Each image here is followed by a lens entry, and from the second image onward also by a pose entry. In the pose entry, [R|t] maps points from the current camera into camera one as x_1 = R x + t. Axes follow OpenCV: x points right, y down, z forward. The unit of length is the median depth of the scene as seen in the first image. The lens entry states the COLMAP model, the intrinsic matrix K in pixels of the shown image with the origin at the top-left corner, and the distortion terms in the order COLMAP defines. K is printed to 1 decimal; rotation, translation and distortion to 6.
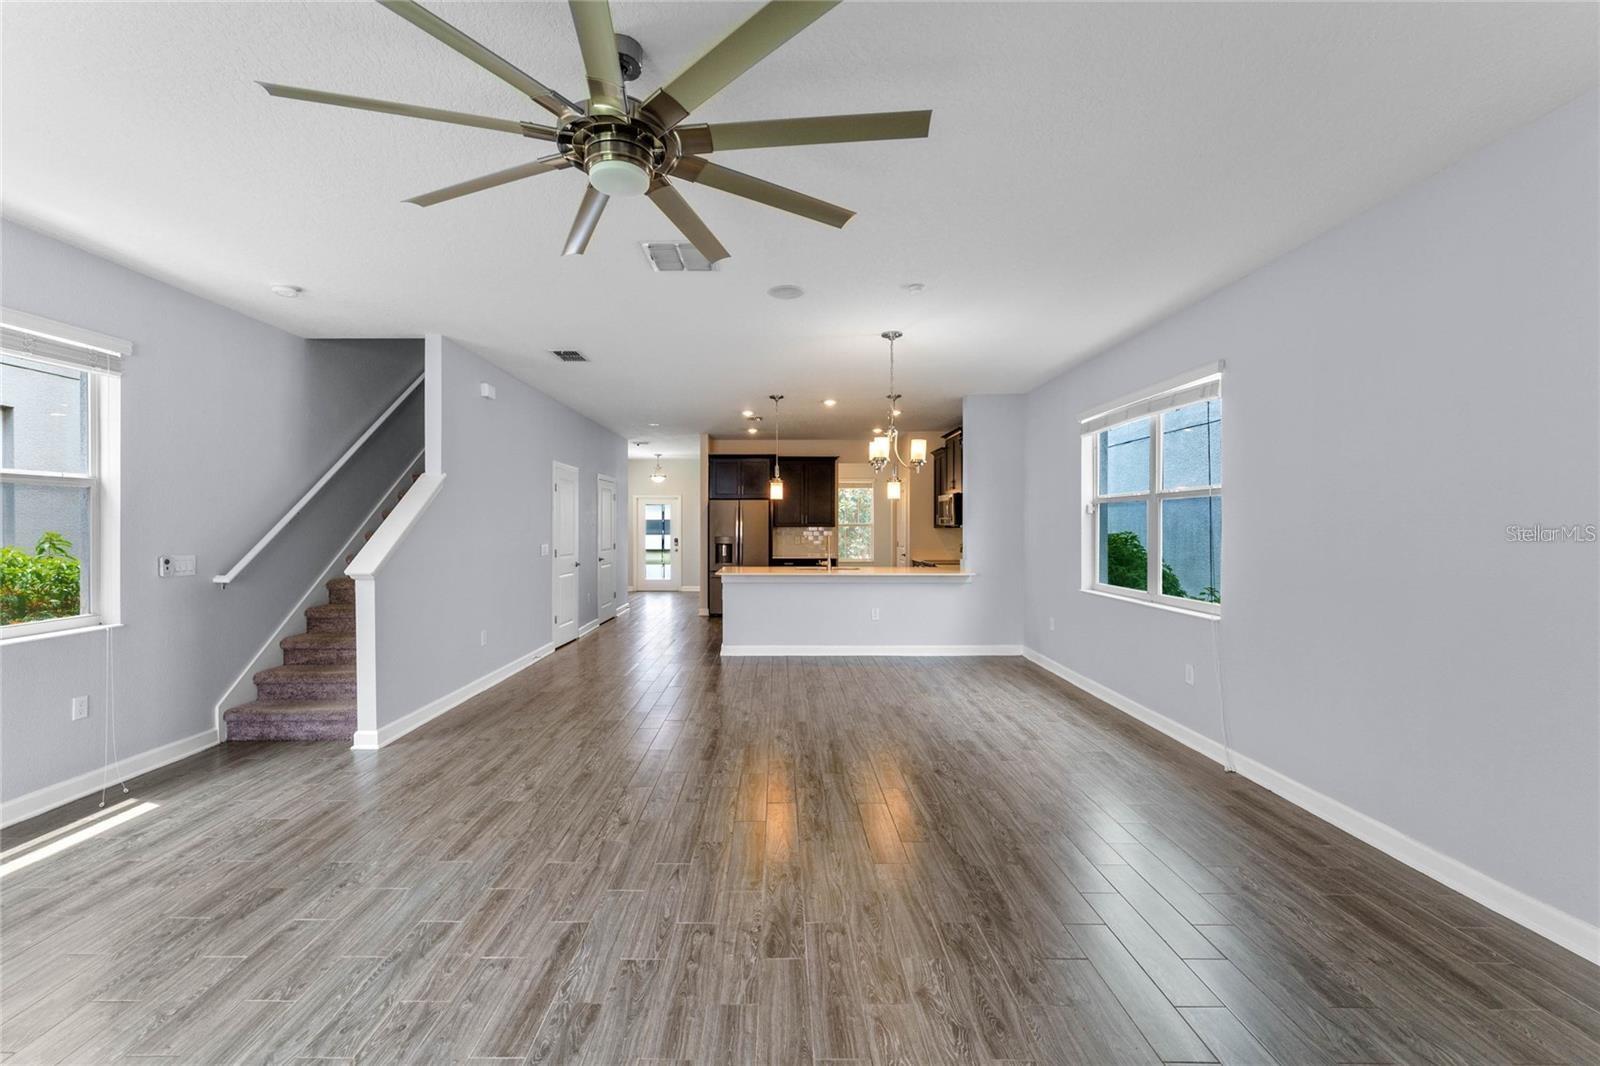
lens RADIAL K [[658.5, 0, 786.2], [0, 658.5, 533.8], [0, 0, 1]] dist [-0.000036, 0.000444]
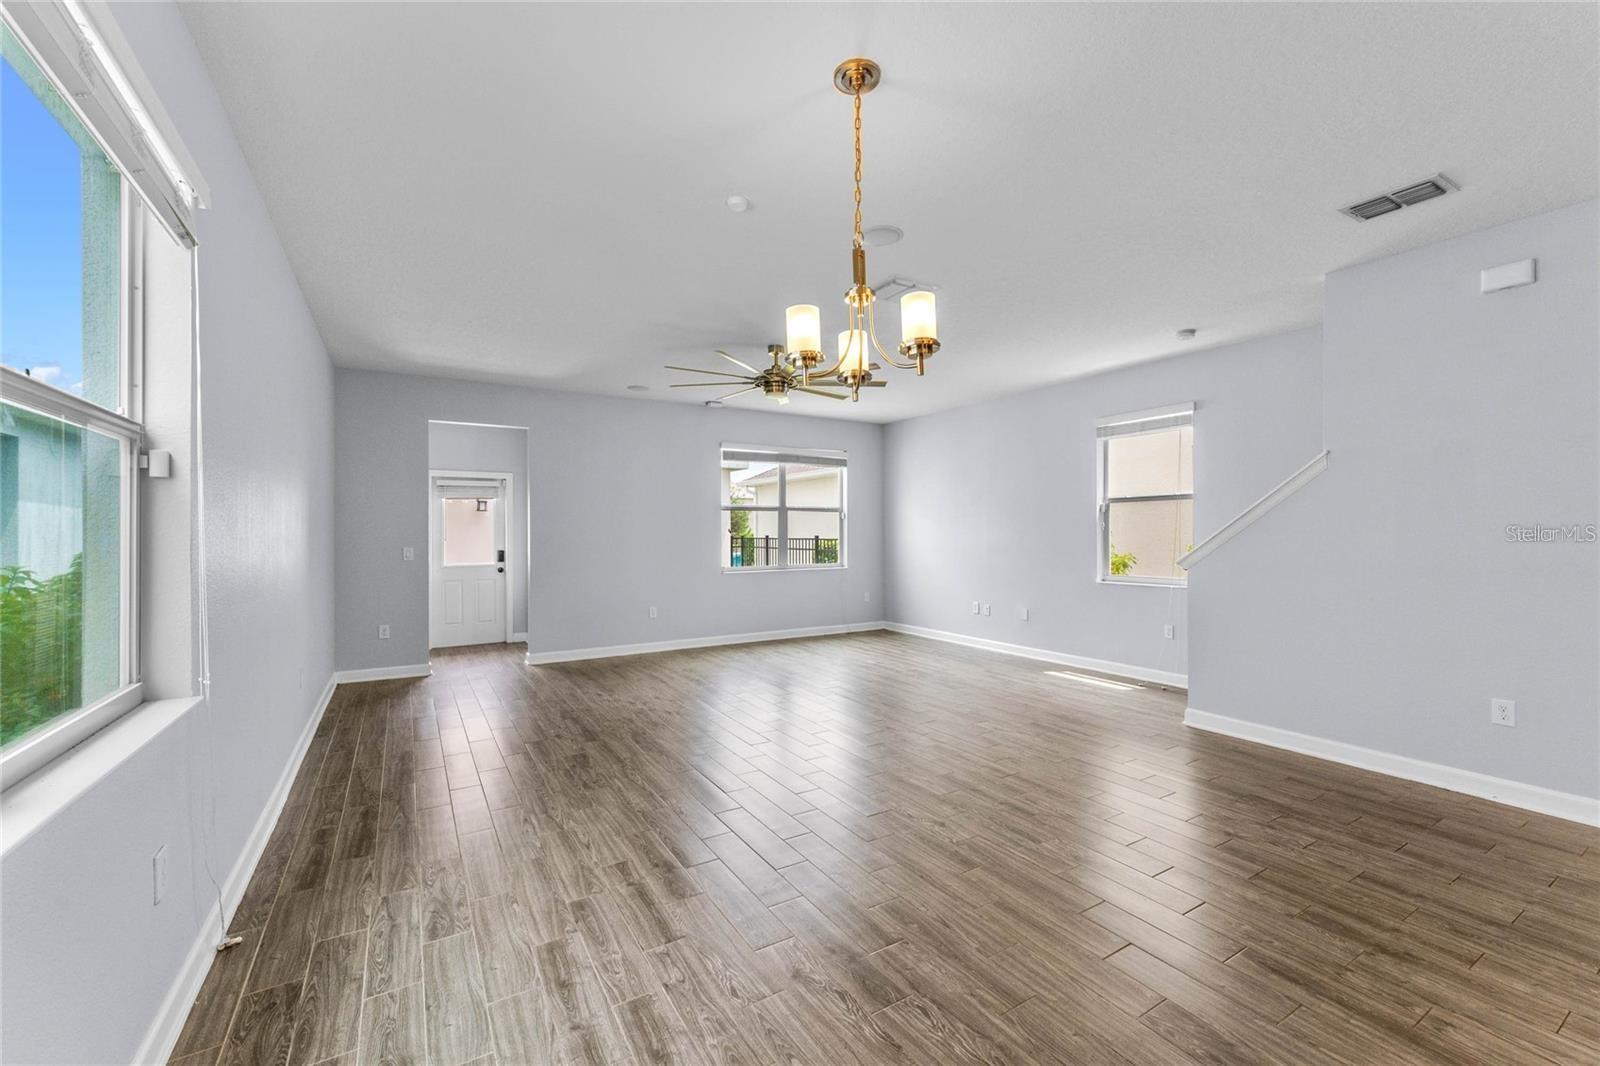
lens RADIAL K [[658.5, 0, 790.5], [0, 658.5, 535.0], [0, 0, 1]] dist [-0.000036, 0.000444]
pose [[-0.867311, 0.003238, -0.497757, 0.489120], [-0.002537, 0.999937, 0.010926, -0.001592], [0.497761, 0.010739, -0.867248, 1.581534]]
